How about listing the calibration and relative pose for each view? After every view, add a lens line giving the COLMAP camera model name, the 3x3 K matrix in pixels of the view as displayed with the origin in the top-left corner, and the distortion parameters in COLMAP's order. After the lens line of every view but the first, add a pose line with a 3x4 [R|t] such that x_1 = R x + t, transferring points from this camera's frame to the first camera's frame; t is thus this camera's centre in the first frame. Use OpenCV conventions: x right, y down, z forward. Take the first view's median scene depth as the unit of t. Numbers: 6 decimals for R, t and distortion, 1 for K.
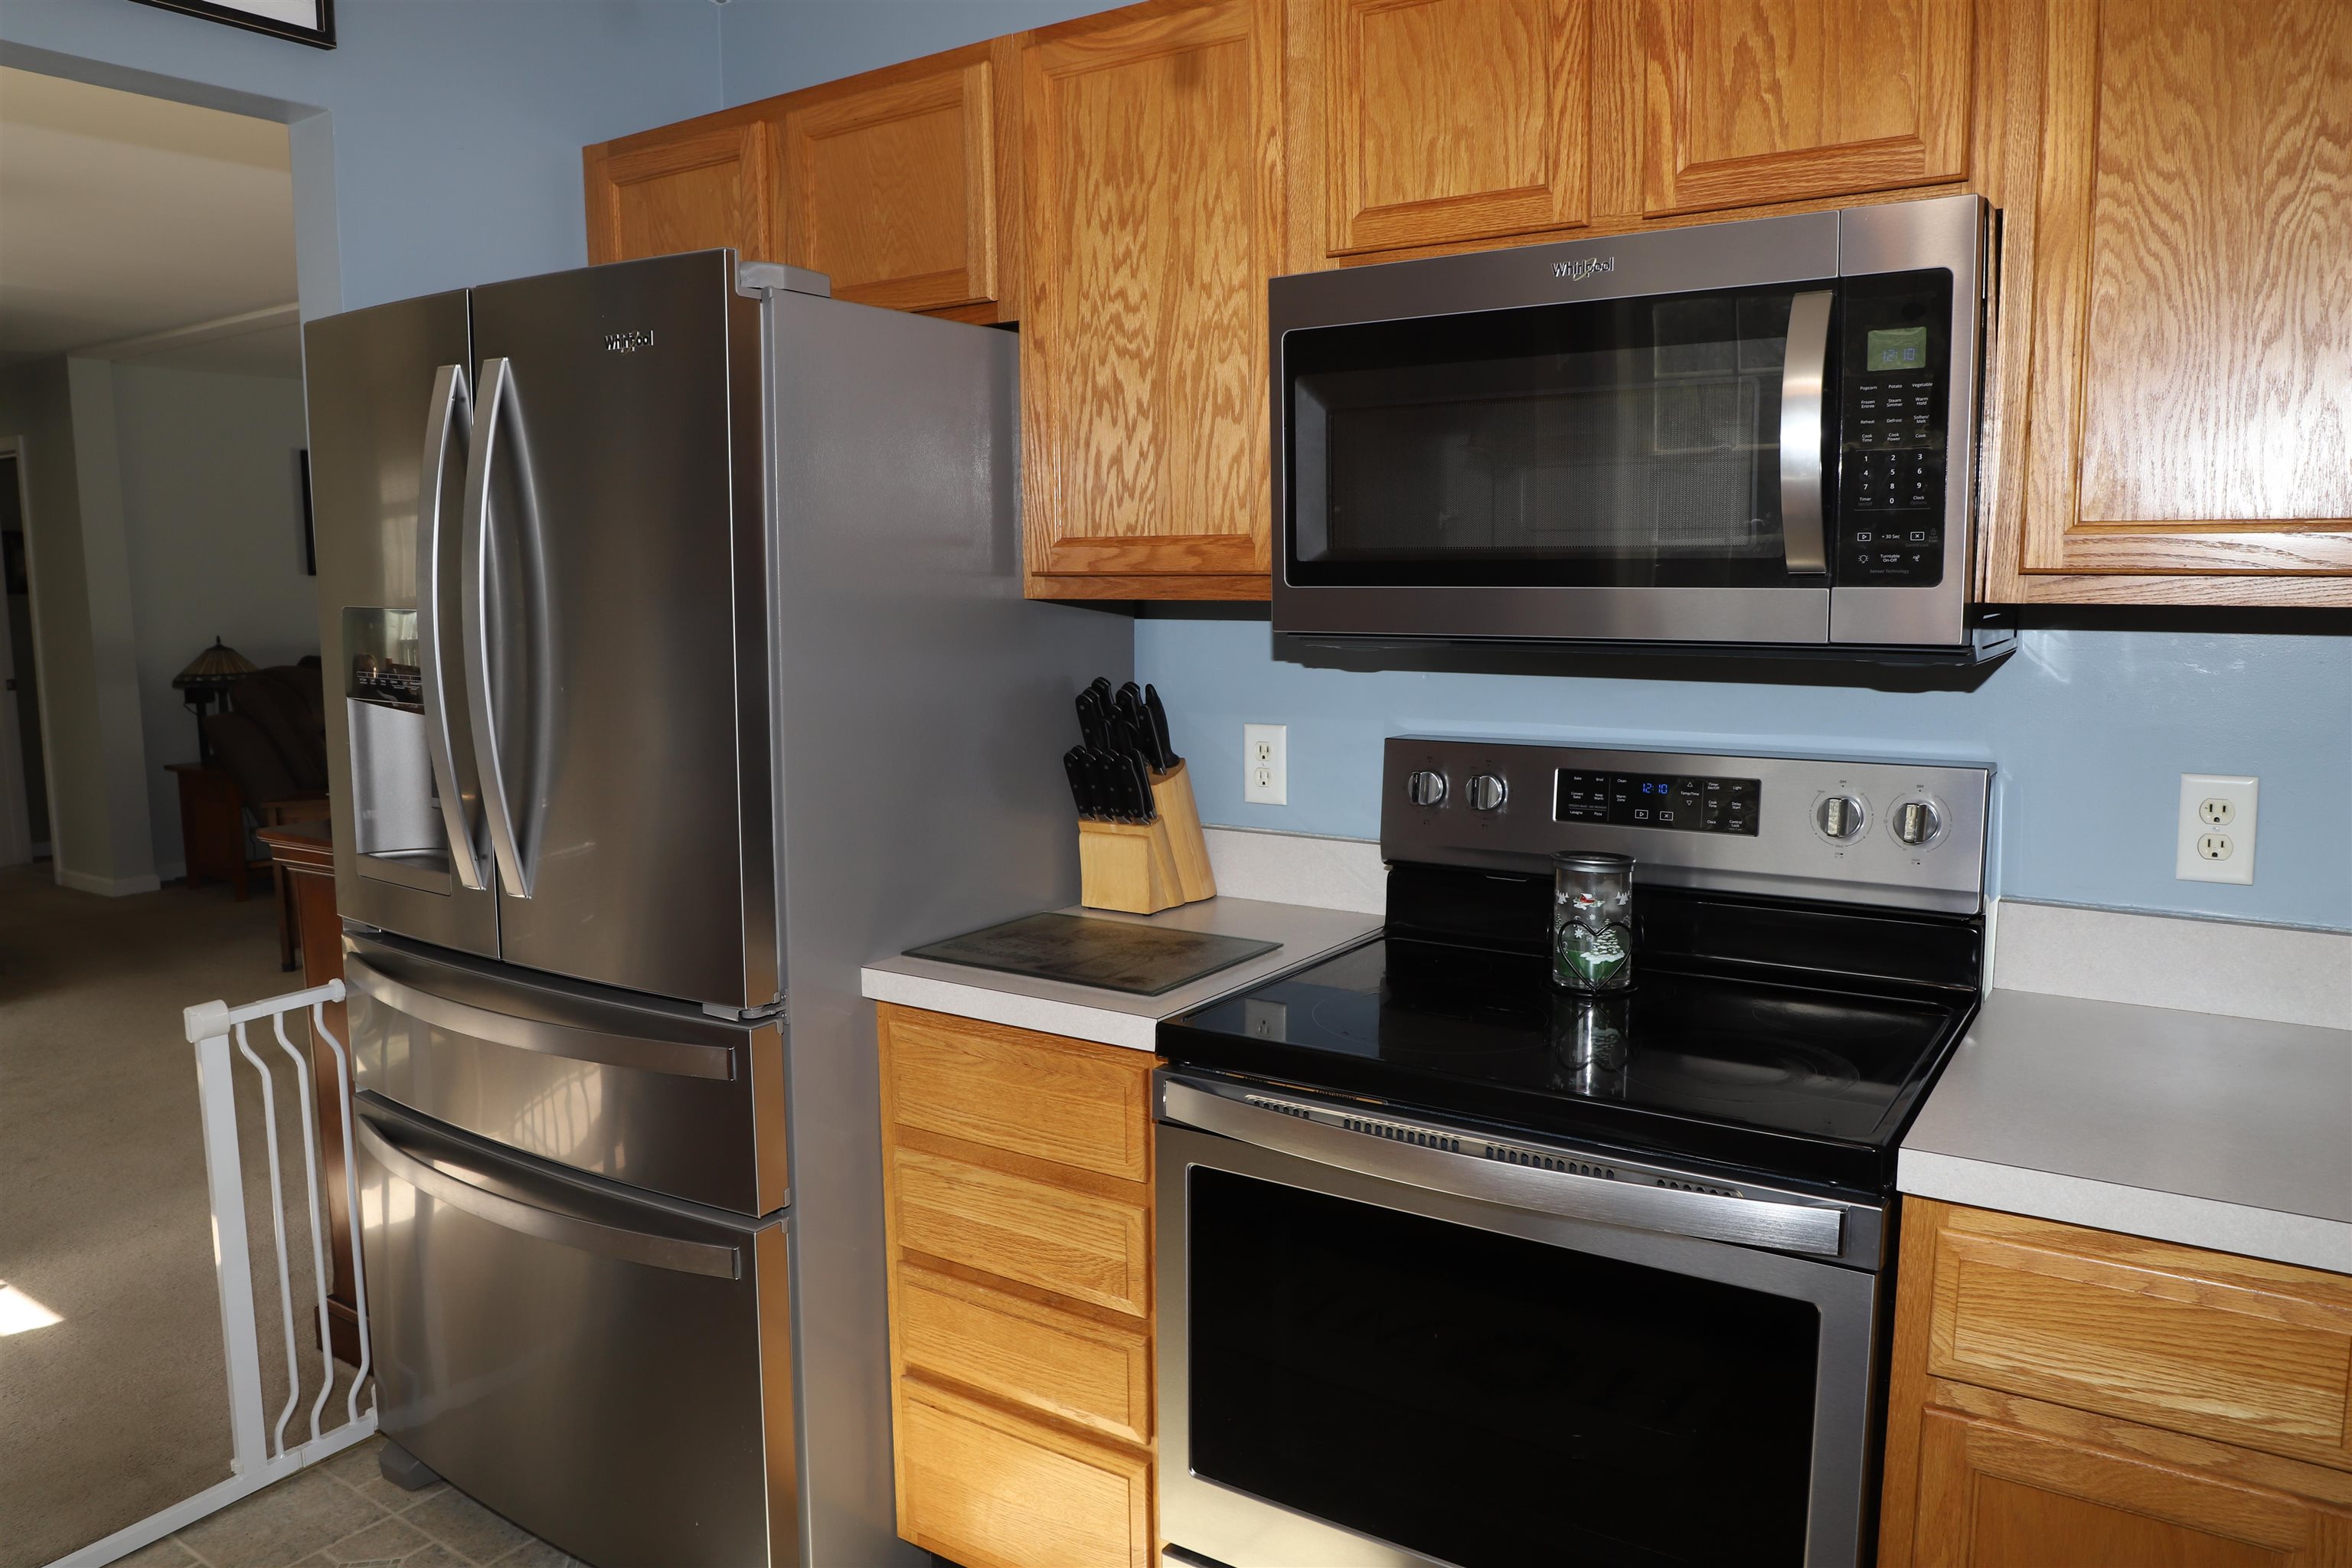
lens RADIAL K [[1590.3, 0, 1174.5], [0, 1590.3, 763.4], [0, 0, 1]] dist [-0.071847, 0.024310]
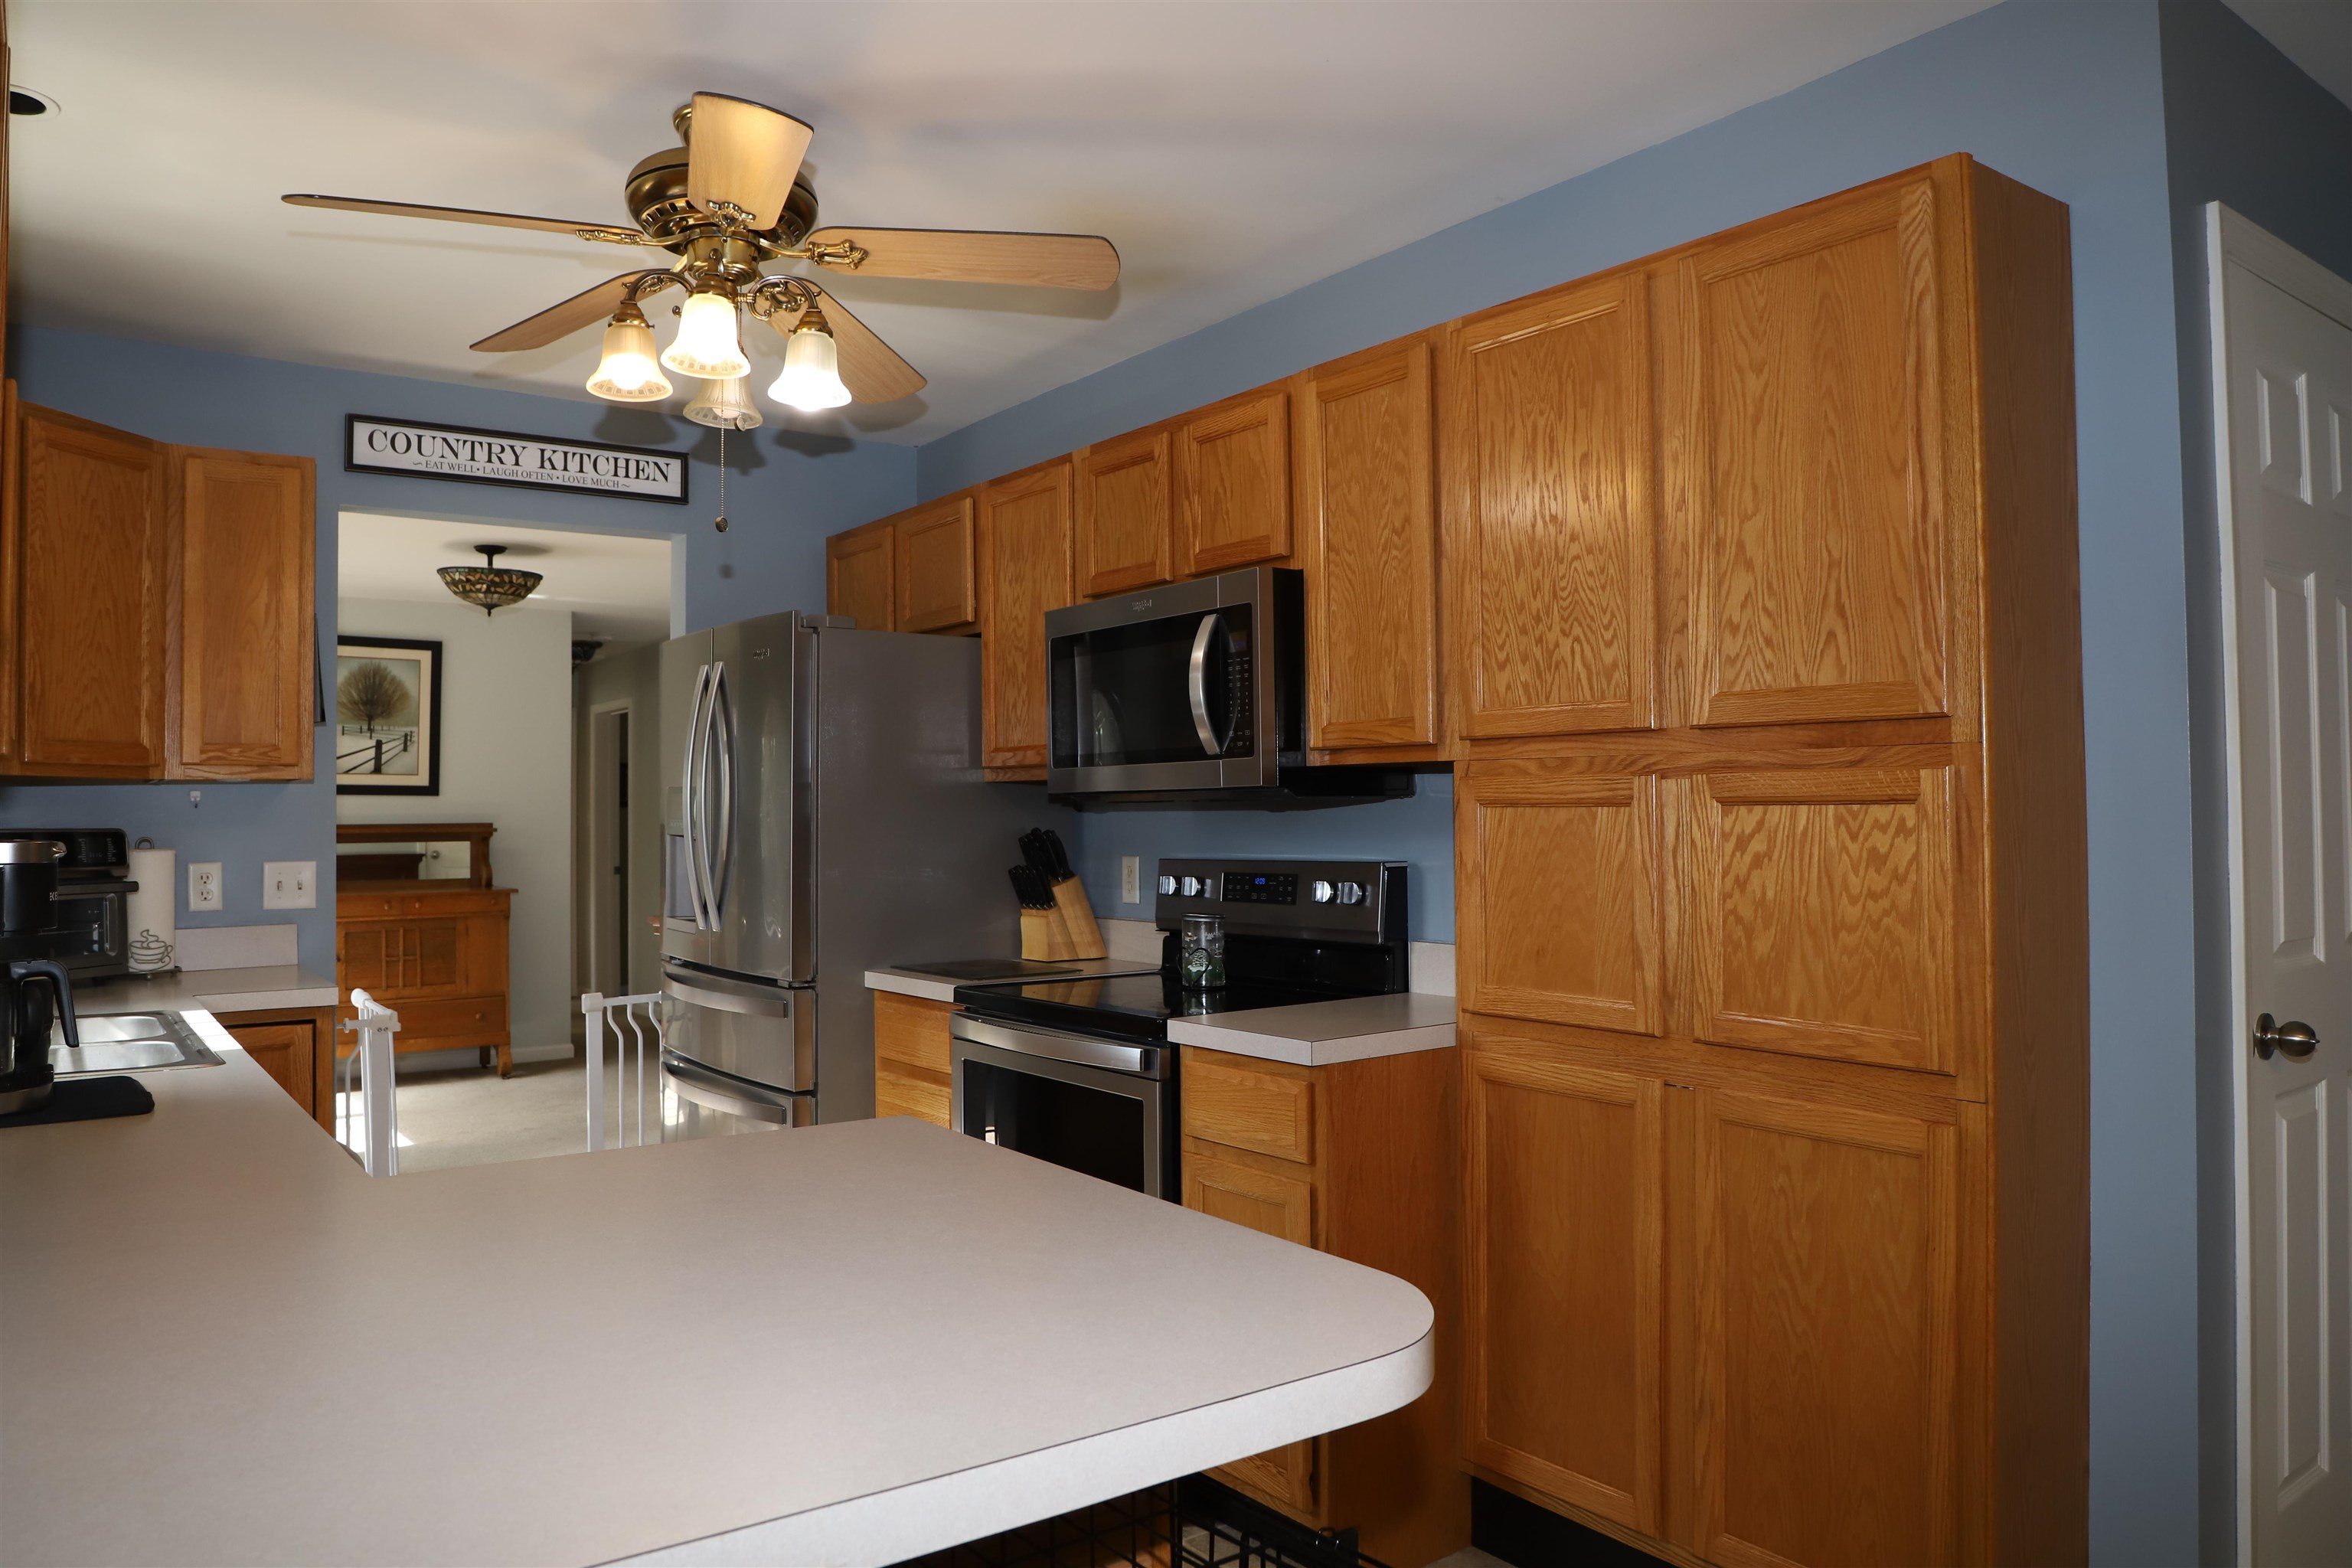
lens RADIAL K [[1590.3, 0, 1184.2], [0, 1590.3, 771.2], [0, 0, 1]] dist [-0.071847, 0.024310]
pose [[0.944371, -0.011130, -0.328694, 0.760227], [-0.035656, 0.990072, -0.135967, 0.130444], [0.326944, 0.140123, 0.934598, -0.660916]]
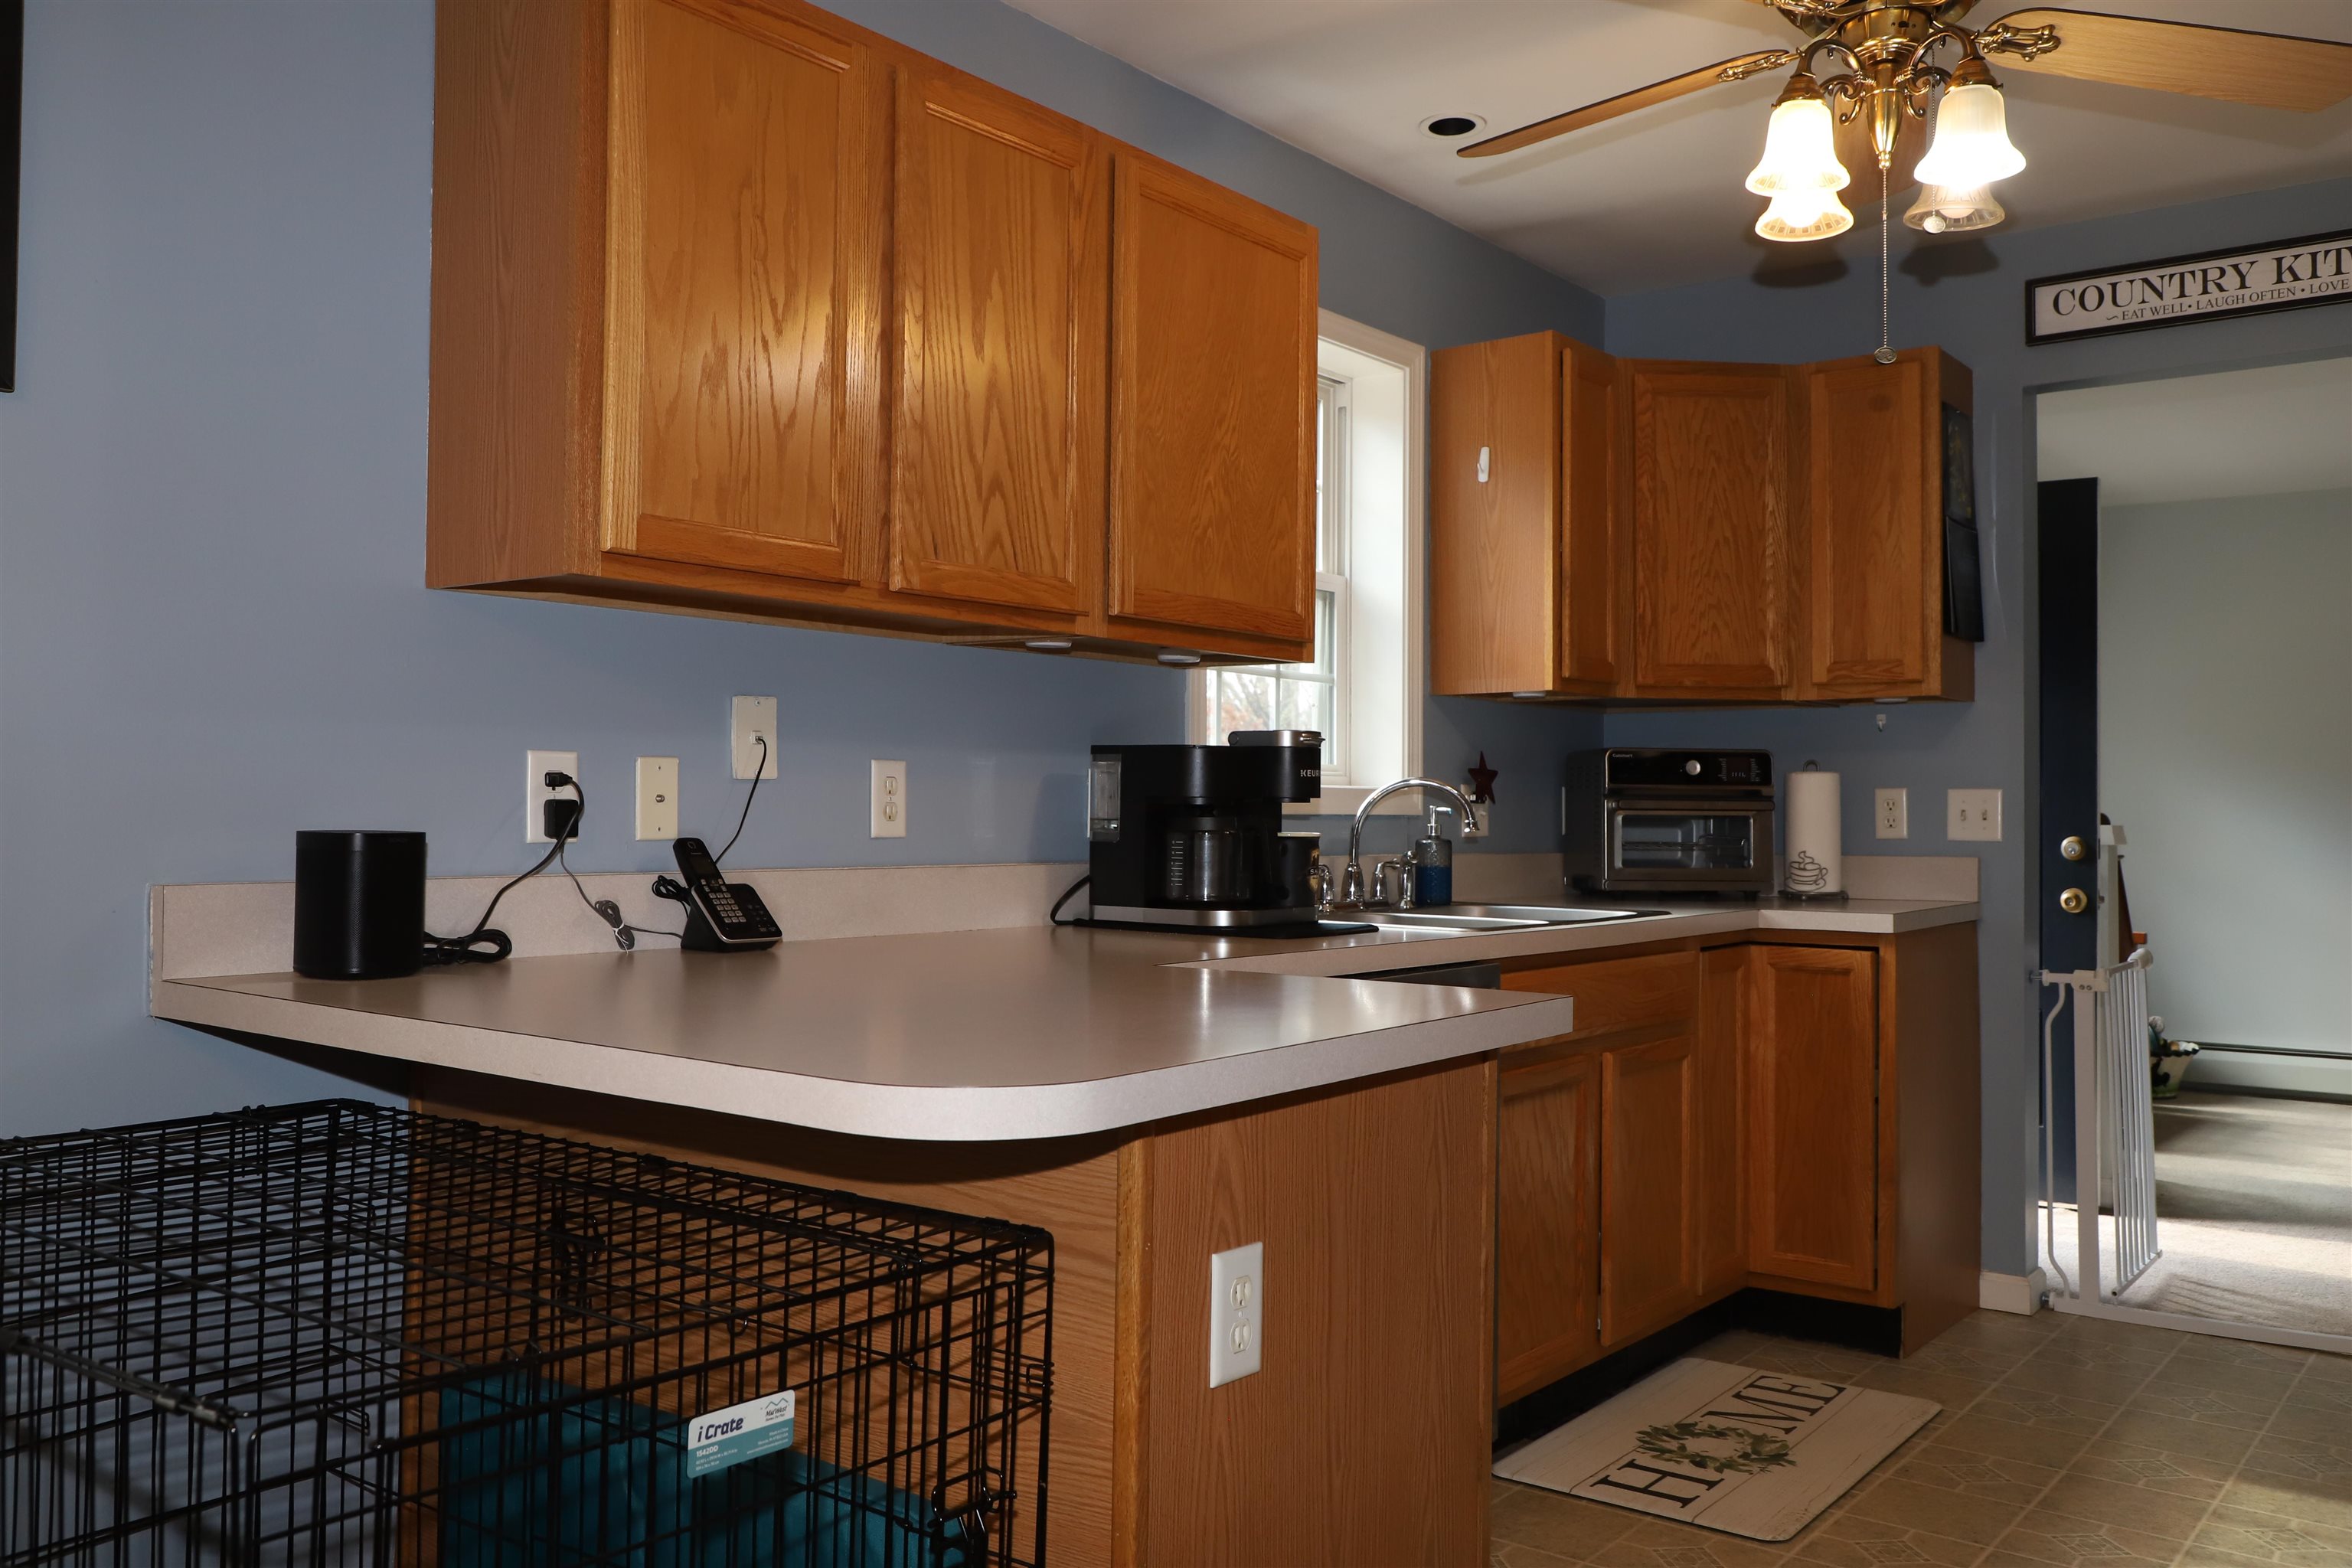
lens RADIAL K [[2024.6, 0, 1127.7], [0, 2024.6, 775.9], [0, 0, 1]] dist [-0.004083, 0.030362]
pose [[-0.067758, -0.012205, -0.997627, 1.400416], [-0.121771, 0.992551, -0.003872, 0.129821], [0.990243, 0.121219, -0.068740, -0.025782]]
